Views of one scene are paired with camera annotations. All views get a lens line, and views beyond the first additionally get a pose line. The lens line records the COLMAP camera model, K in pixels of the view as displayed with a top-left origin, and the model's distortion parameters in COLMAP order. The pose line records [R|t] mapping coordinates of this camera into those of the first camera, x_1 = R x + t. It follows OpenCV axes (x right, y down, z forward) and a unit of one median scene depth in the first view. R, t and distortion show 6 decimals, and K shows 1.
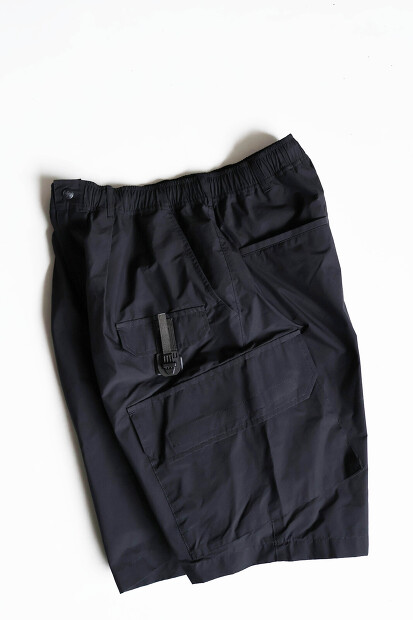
lens RADIAL K [[626.7, 0, 211.4], [0, 626.7, 311.2], [0, 0, 1]] dist [0.063764, 0.000000]
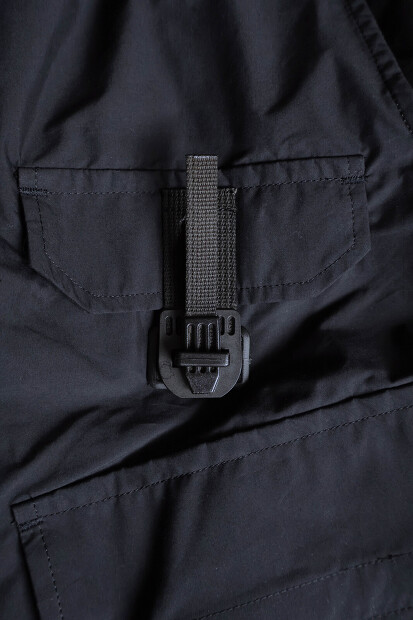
lens RADIAL K [[626.7, 0, 203.7], [0, 626.7, 307.4], [0, 0, 1]] dist [0.063764, 0.000000]
pose [[0.988881, 0.144951, -0.033230, -0.060951], [-0.143911, 0.989079, 0.031806, 0.055637], [0.037478, -0.026670, 0.998942, 0.733491]]
